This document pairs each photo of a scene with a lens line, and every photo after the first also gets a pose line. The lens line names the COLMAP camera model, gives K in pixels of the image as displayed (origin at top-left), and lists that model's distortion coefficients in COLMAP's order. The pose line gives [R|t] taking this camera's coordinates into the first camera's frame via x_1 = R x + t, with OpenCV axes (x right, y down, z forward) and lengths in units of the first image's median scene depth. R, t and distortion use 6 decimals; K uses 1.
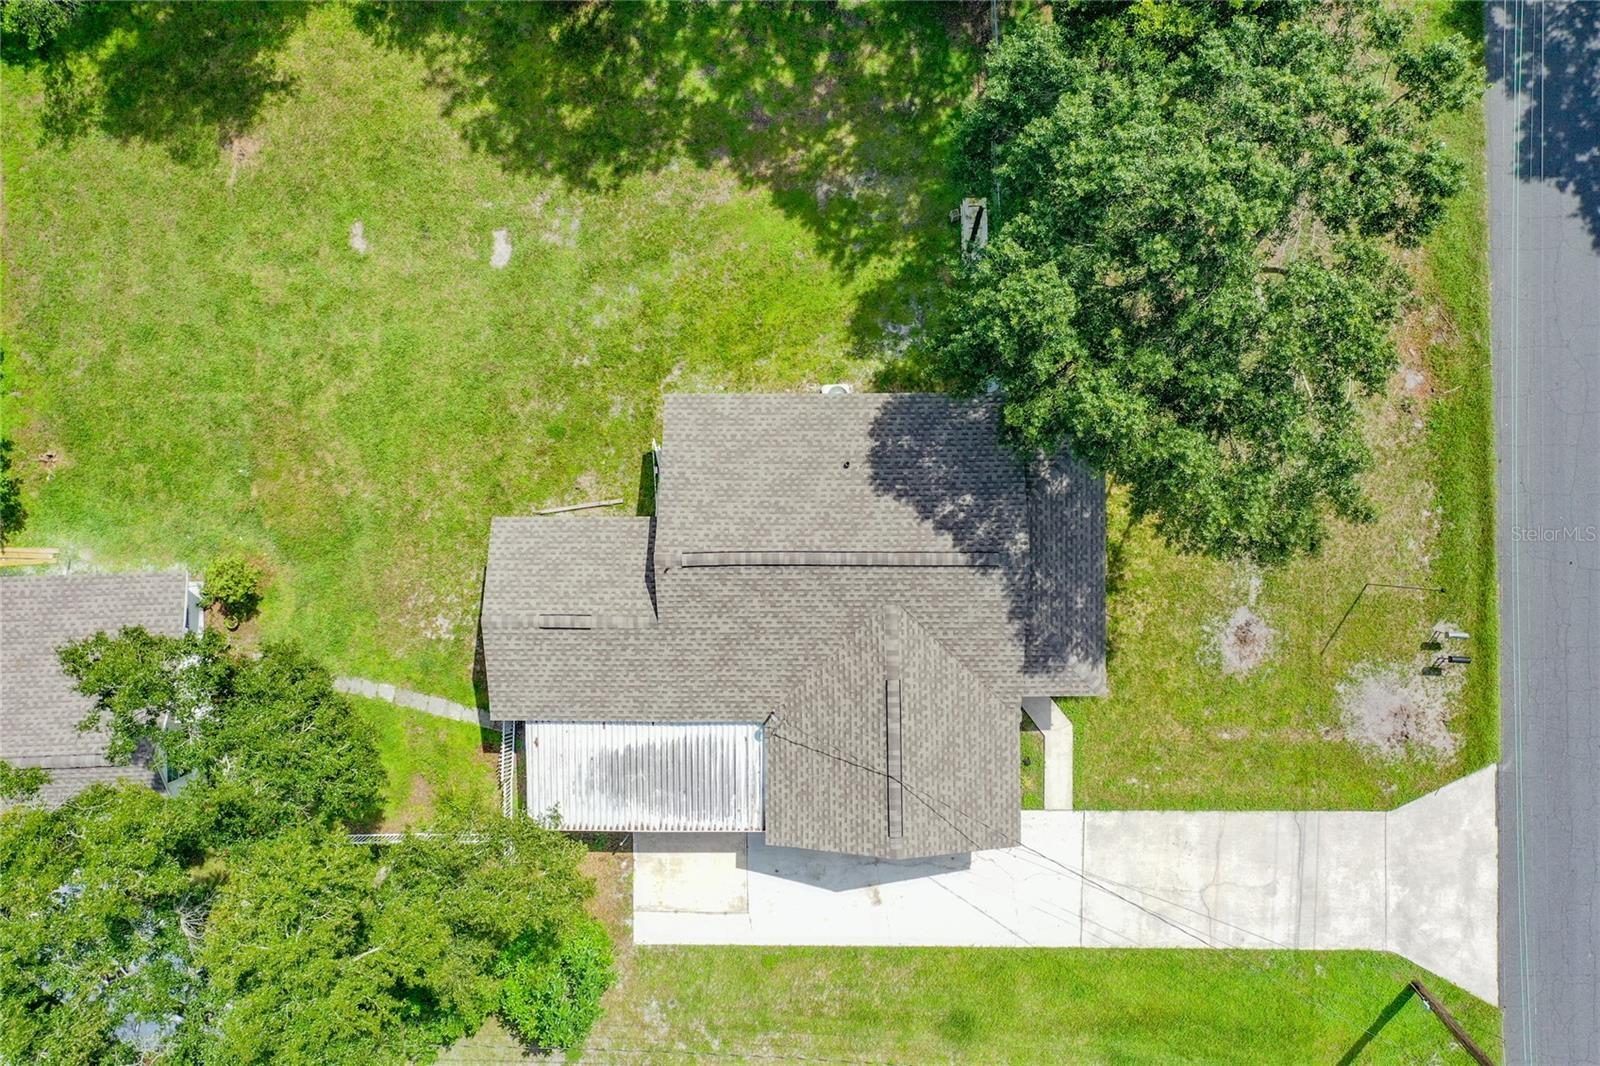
lens RADIAL K [[1289.2, 0, 797.7], [0, 1289.2, 540.8], [0, 0, 1]] dist [-0.000544, 0.003936]
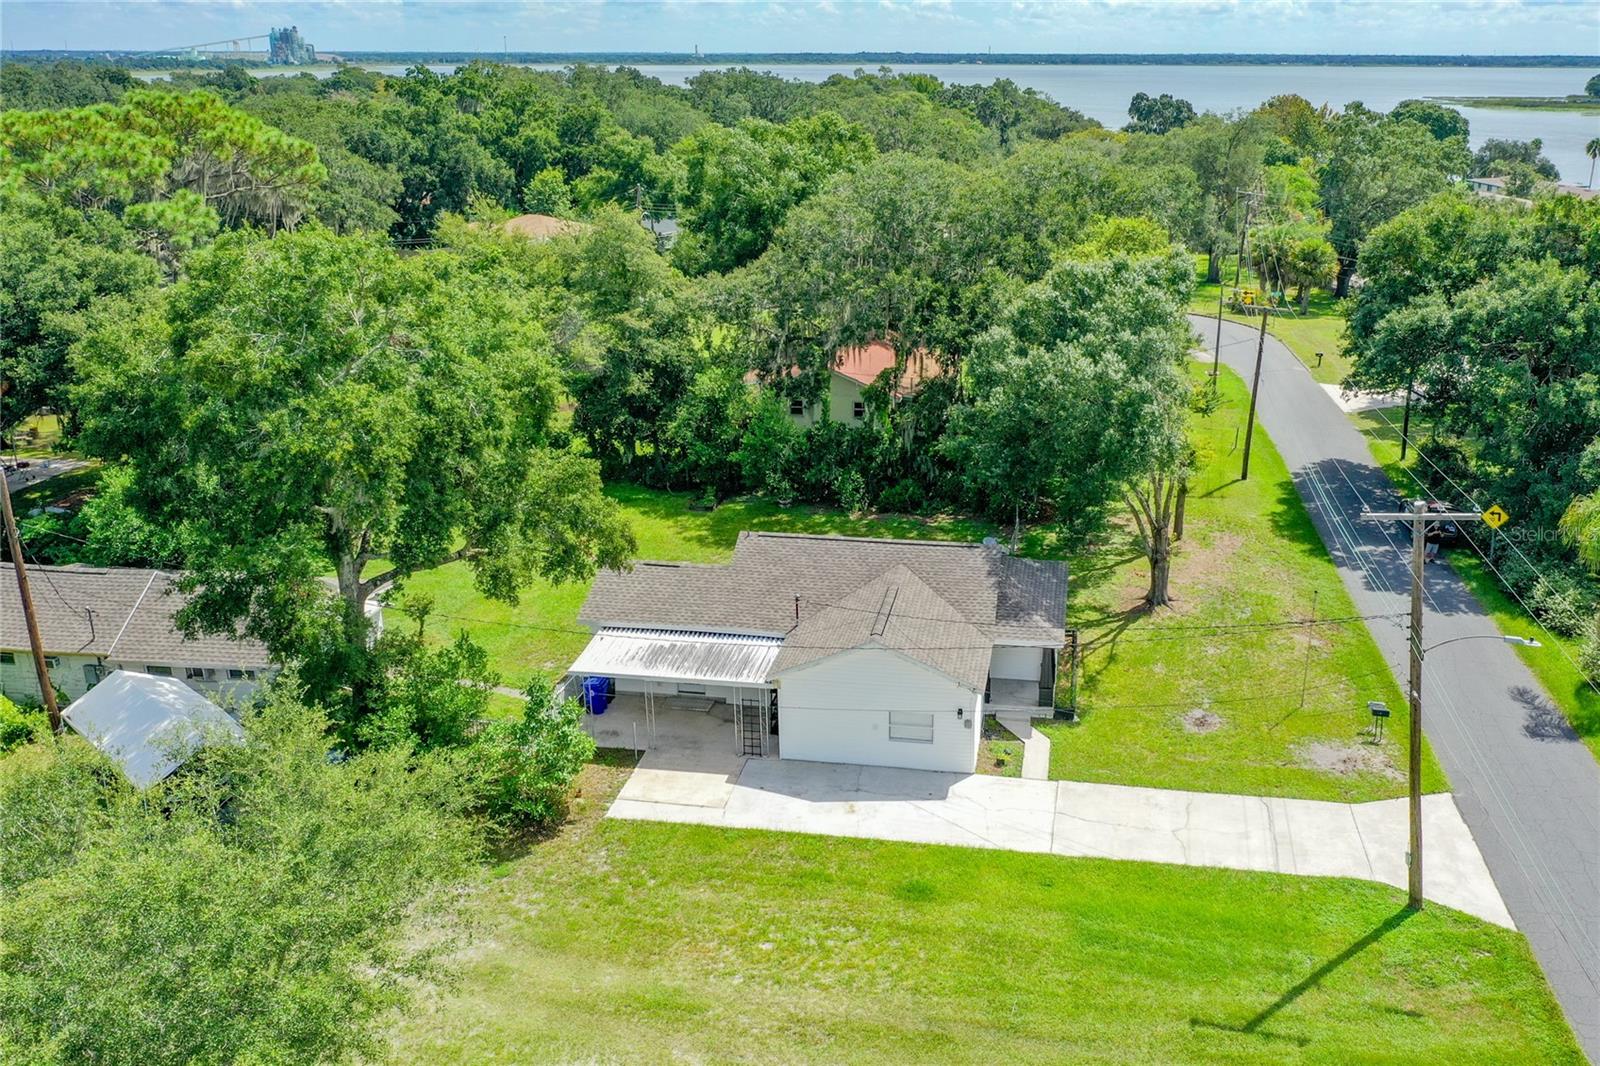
lens RADIAL K [[1293.4, 0, 897.6], [0, 1293.4, 501.0], [0, 0, 1]] dist [-0.000877, 0.002989]
pose [[0.989257, 0.069108, -0.128819, 0.213843], [-0.144398, 0.324526, -0.934790, 1.155356], [-0.022797, 0.943349, 0.331018, 0.435364]]
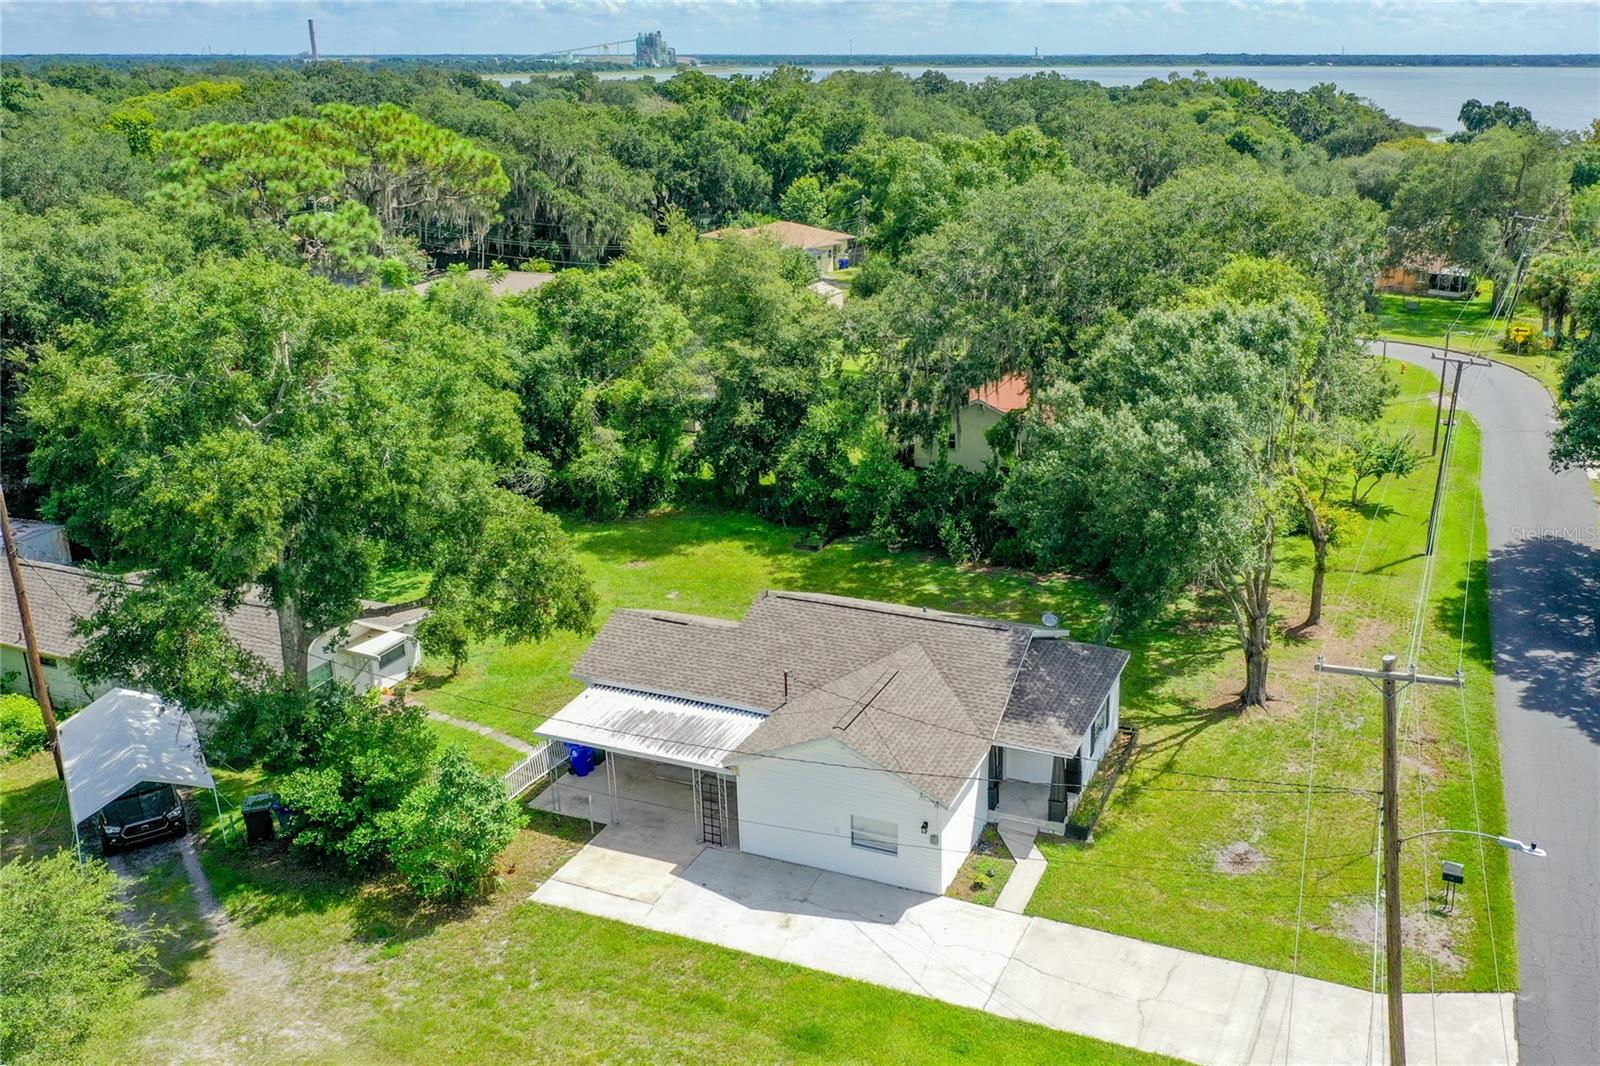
lens RADIAL K [[1318.5, 0, 951.3], [0, 1318.5, 485.8], [0, 0, 1]] dist [0.003365, -0.000490]
pose [[0.938062, 0.127124, -0.322302, 0.432759], [-0.345948, 0.292791, -0.891400, 0.981632], [-0.018951, 0.947688, 0.318635, 0.413779]]
